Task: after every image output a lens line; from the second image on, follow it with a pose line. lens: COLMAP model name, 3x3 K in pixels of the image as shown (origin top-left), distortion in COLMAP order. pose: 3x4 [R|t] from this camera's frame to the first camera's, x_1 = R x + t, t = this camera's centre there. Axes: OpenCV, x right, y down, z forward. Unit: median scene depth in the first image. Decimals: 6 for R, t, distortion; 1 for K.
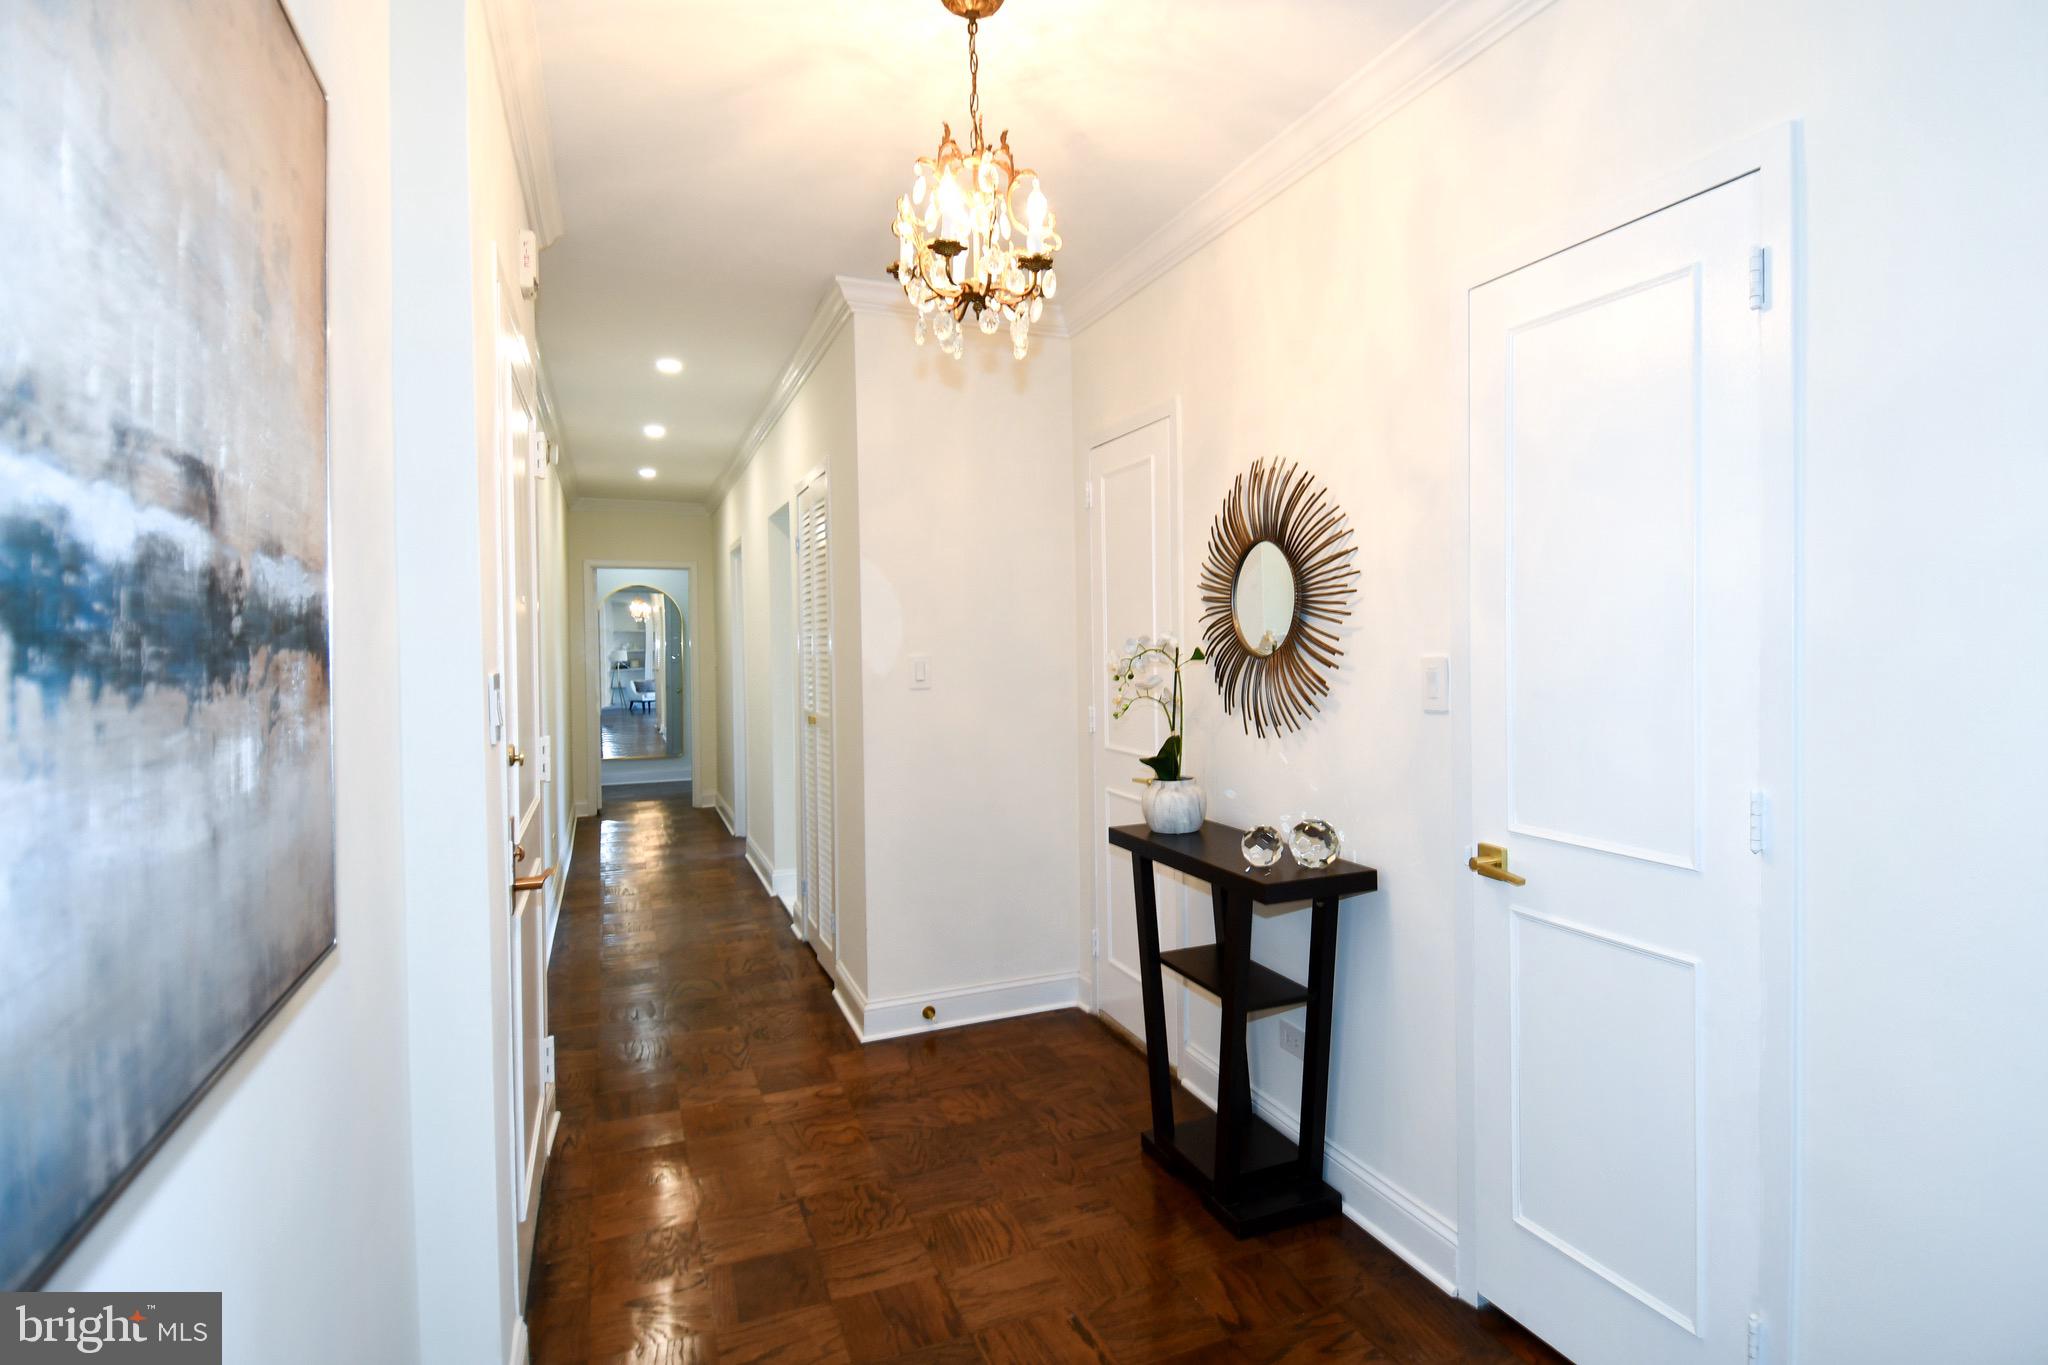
lens RADIAL K [[1102.4, 0, 1143.9], [0, 1102.4, 657.1], [0, 0, 1]] dist [0.042224, -0.046882]
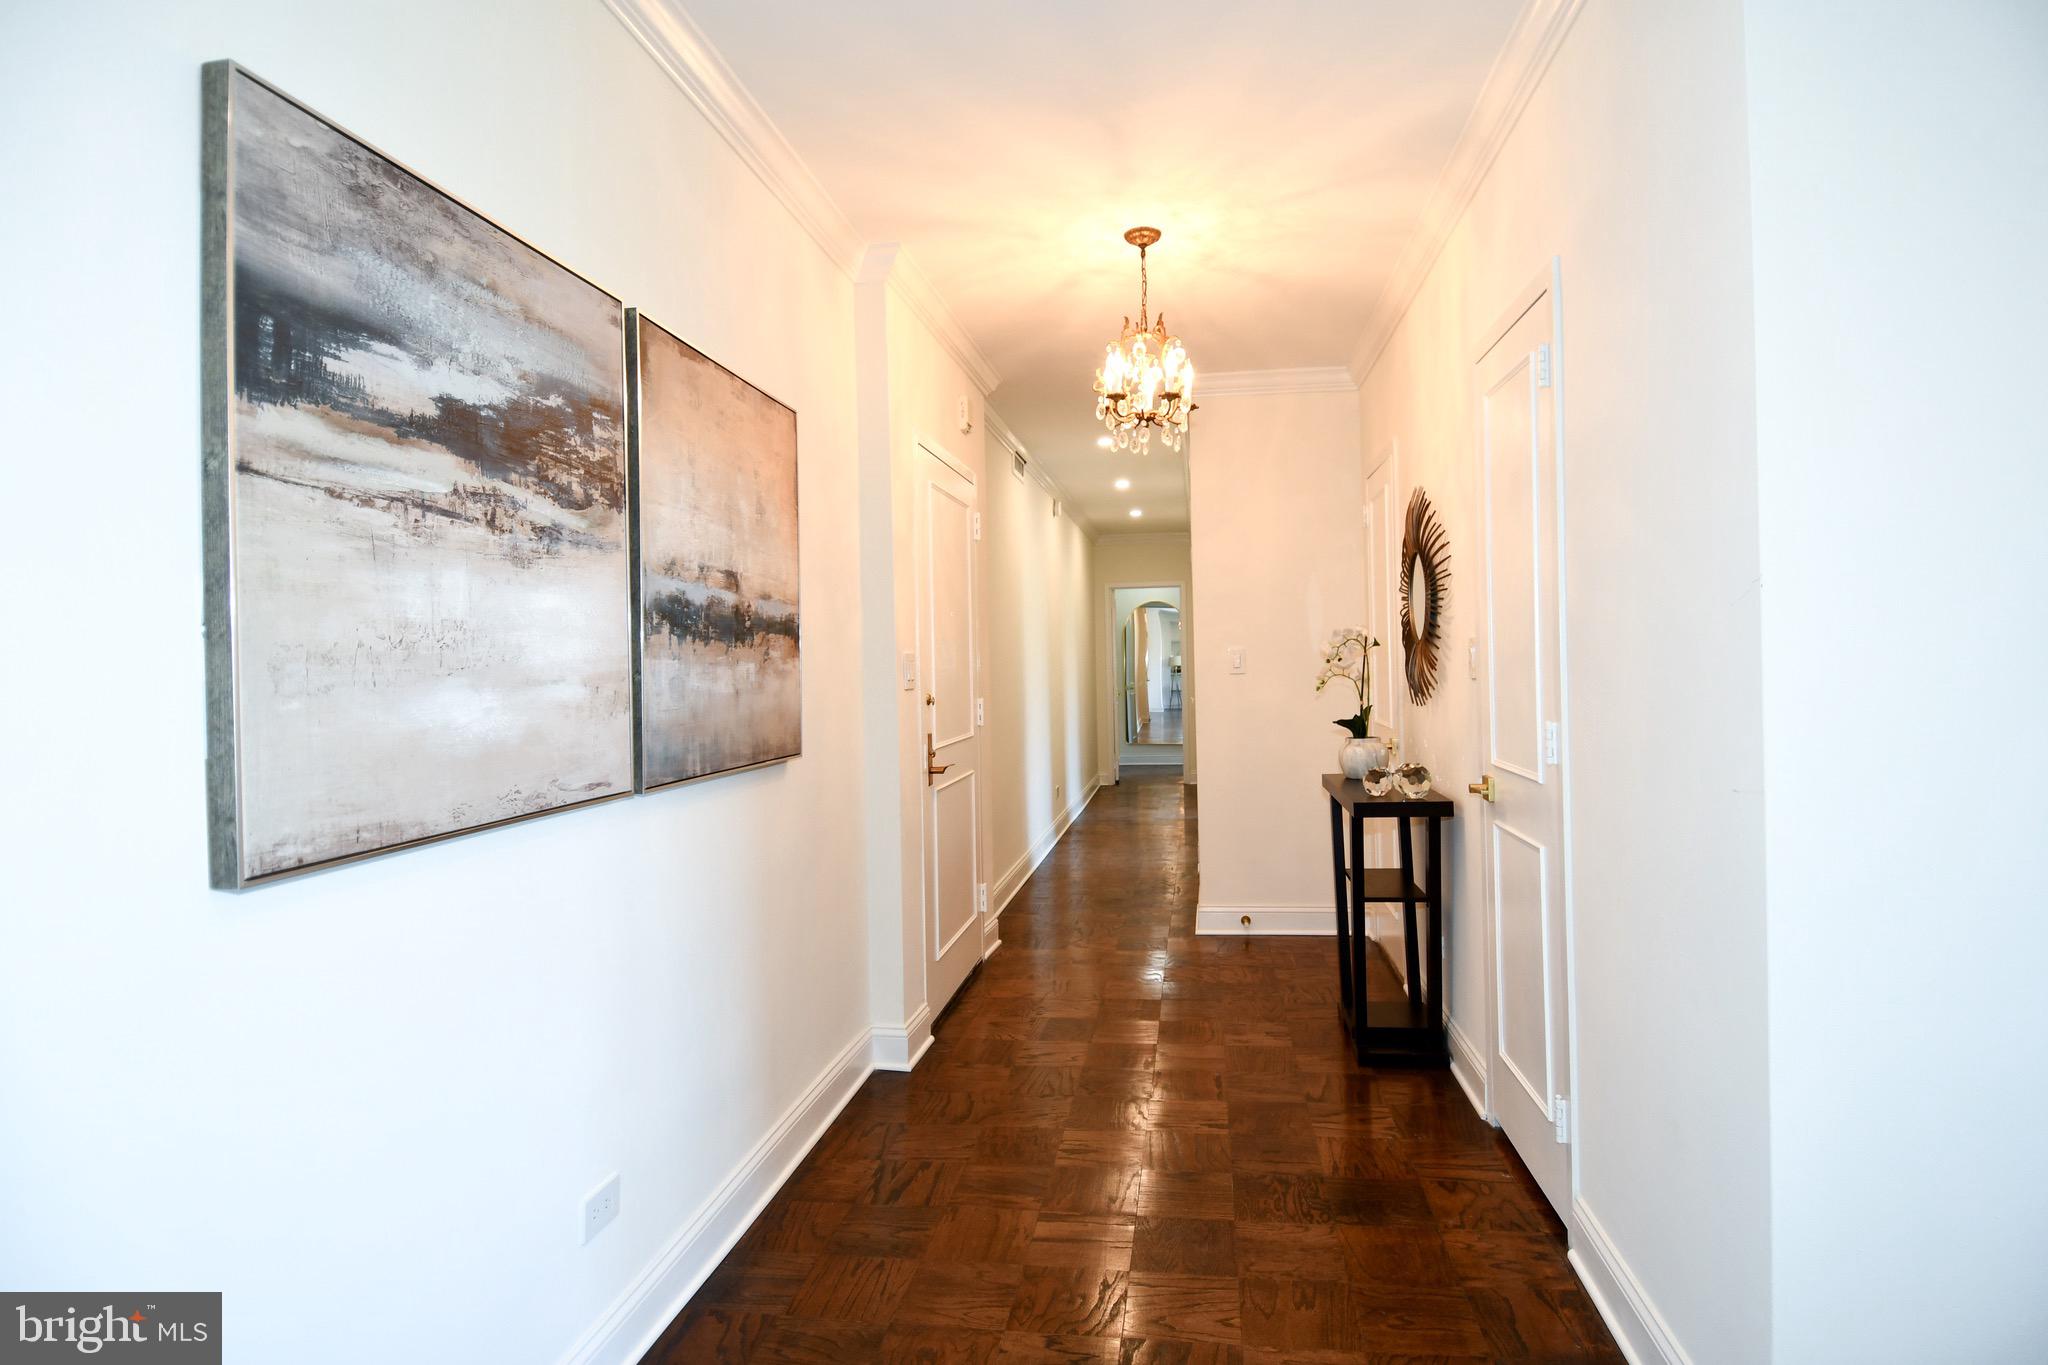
lens RADIAL K [[1119.9, 0, 1028.9], [0, 1119.9, 660.6], [0, 0, 1]] dist [-0.000879, -0.000359]
pose [[0.823175, -0.005179, -0.567764, 1.203852], [0.001960, 0.999978, -0.006280, 0.071813], [0.567785, 0.004057, 0.823167, -0.829467]]
